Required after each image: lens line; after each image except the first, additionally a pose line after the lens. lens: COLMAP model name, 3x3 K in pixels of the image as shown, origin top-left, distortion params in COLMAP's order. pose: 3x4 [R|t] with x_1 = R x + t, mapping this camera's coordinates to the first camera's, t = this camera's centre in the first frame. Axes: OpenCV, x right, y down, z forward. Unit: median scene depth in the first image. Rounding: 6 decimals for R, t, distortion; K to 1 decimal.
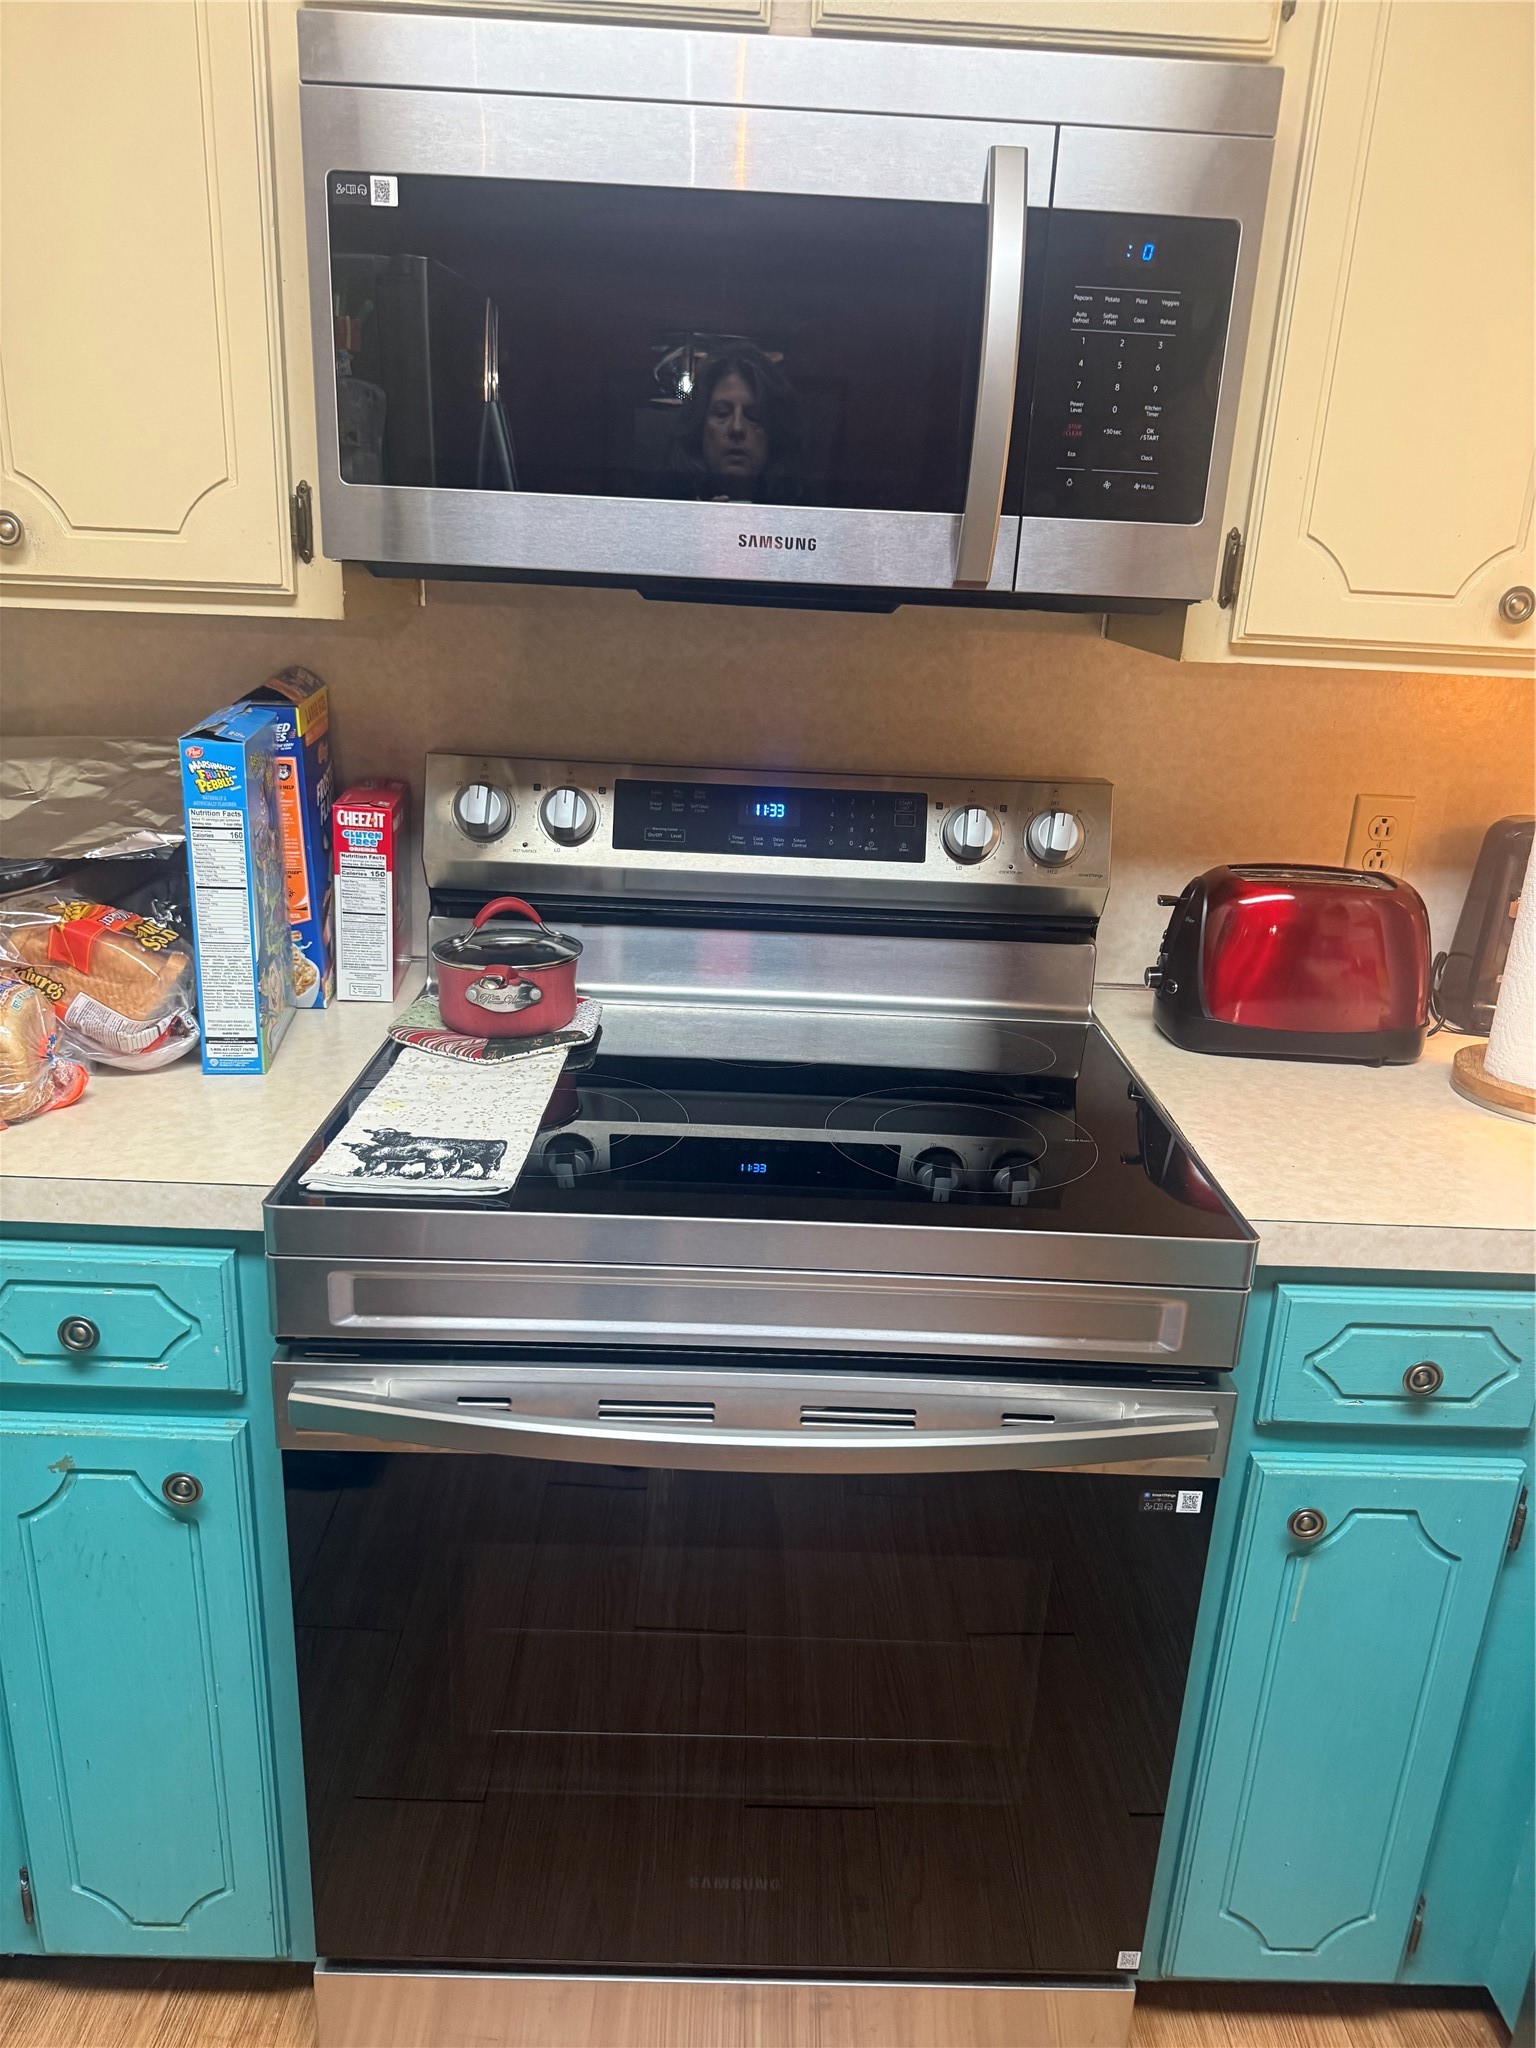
lens RADIAL K [[1441.6, 0, 782.5], [0, 1441.6, 1032.6], [0, 0, 1]] dist [0.147089, -0.242508]
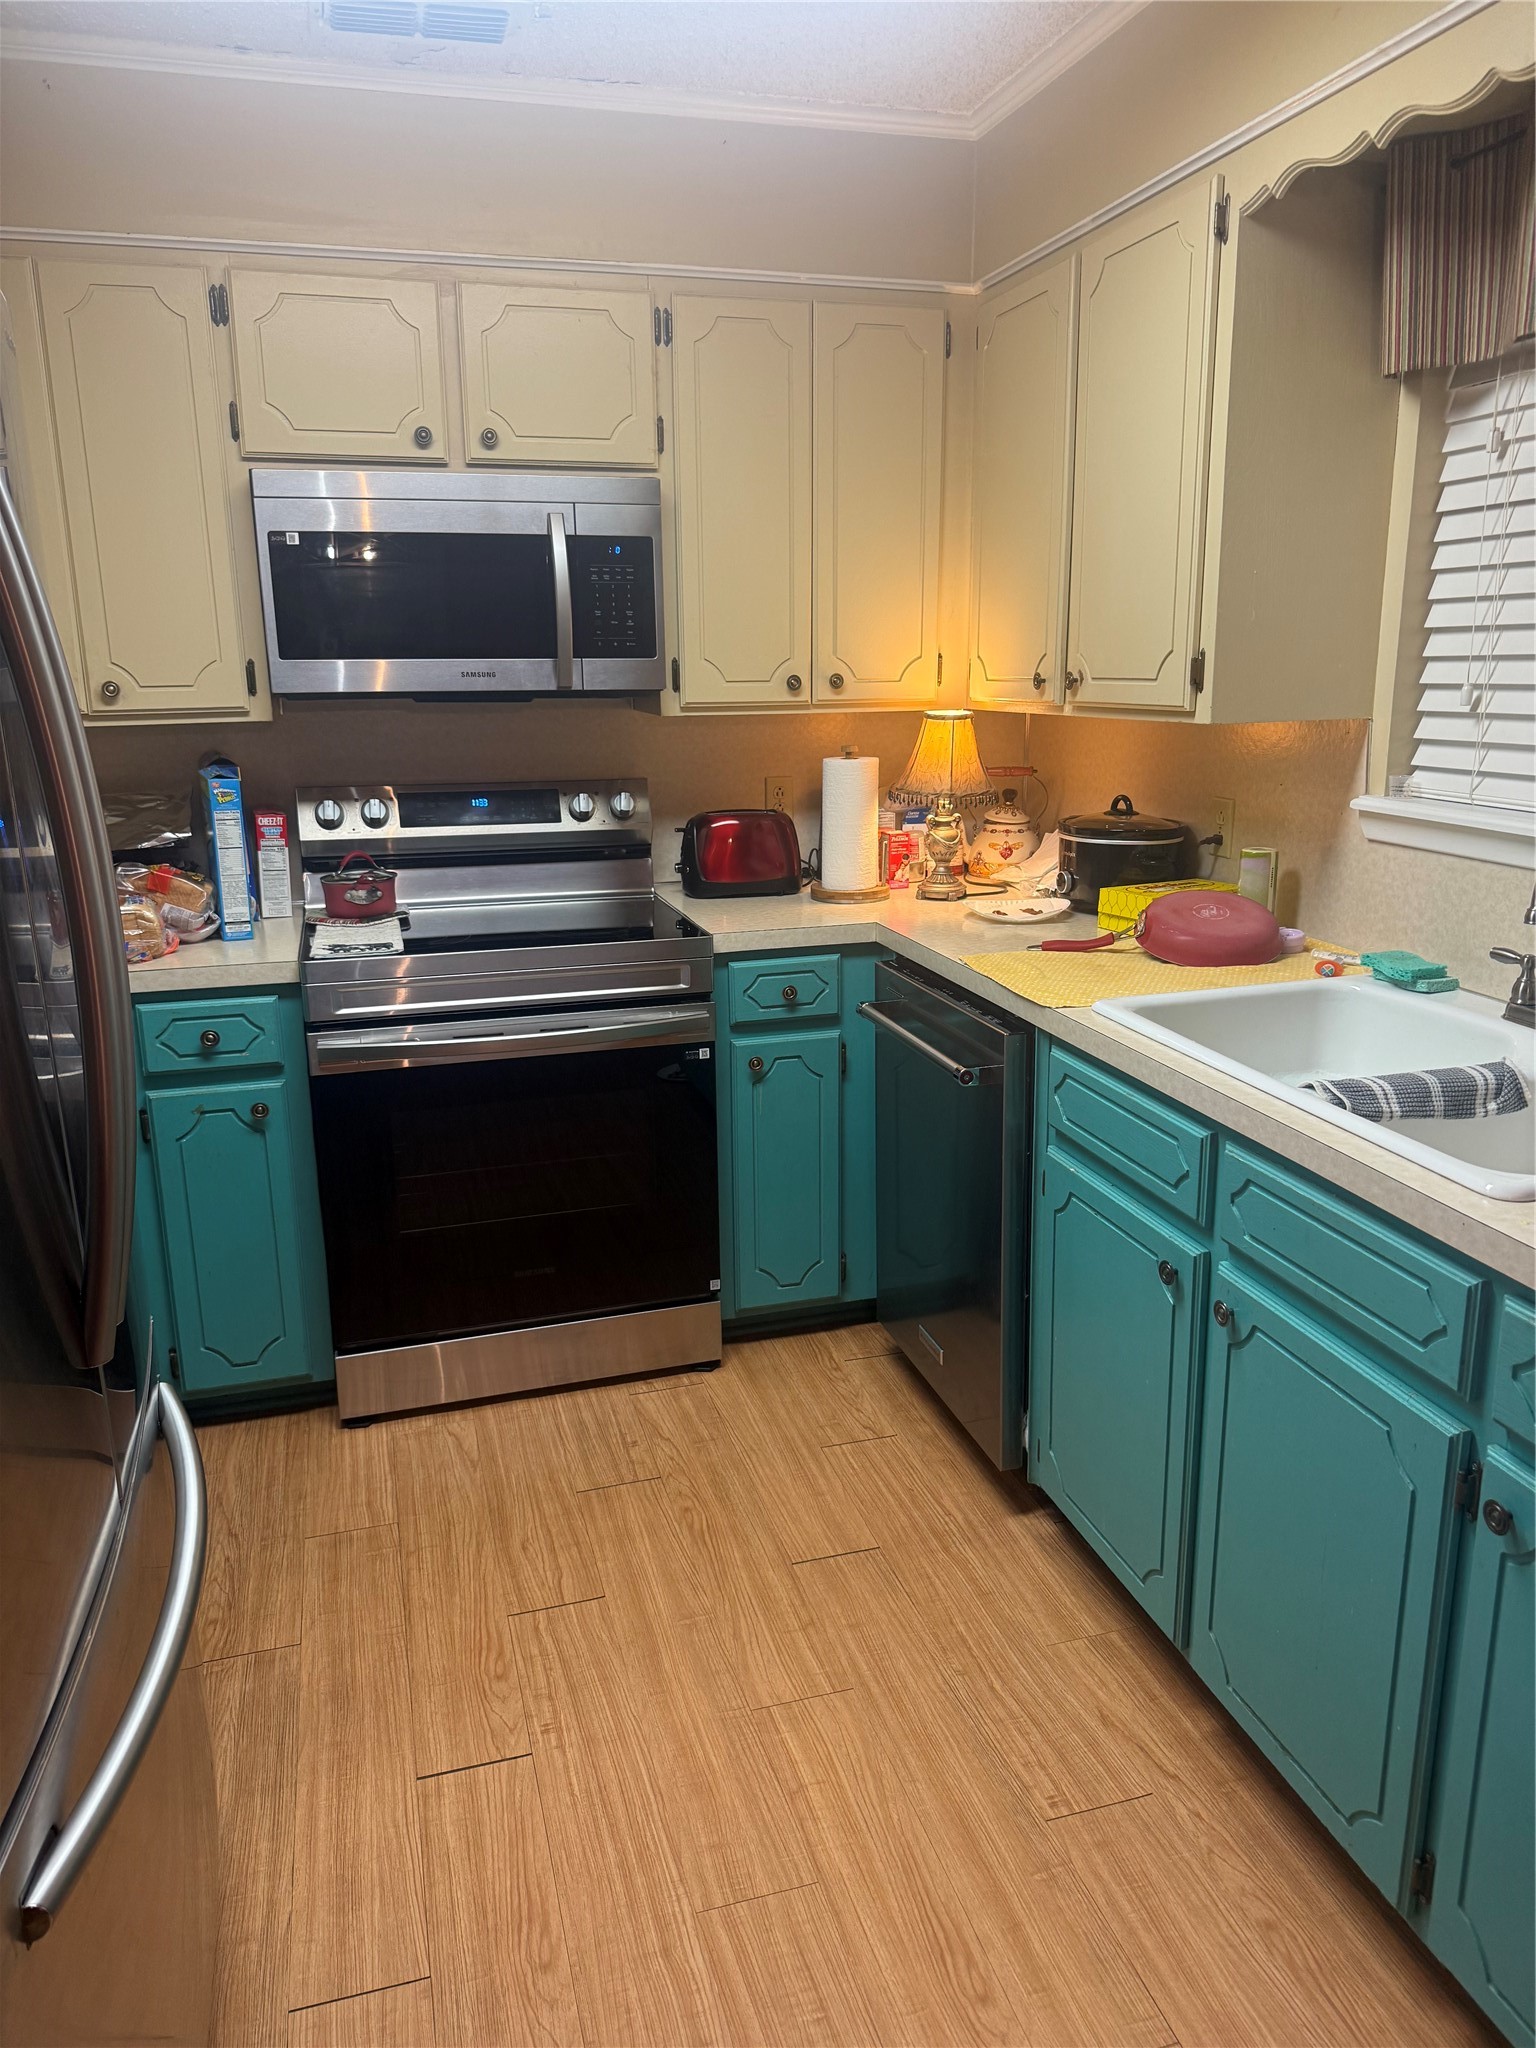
lens RADIAL K [[1441.6, 0, 782.5], [0, 1441.6, 1032.6], [0, 0, 1]] dist [0.147089, -0.242508]
pose [[0.962585, -0.122765, 0.241577, -0.152818], [0.136779, 0.989708, -0.042059, 0.354497], [-0.233927, 0.073528, 0.969470, -1.195726]]
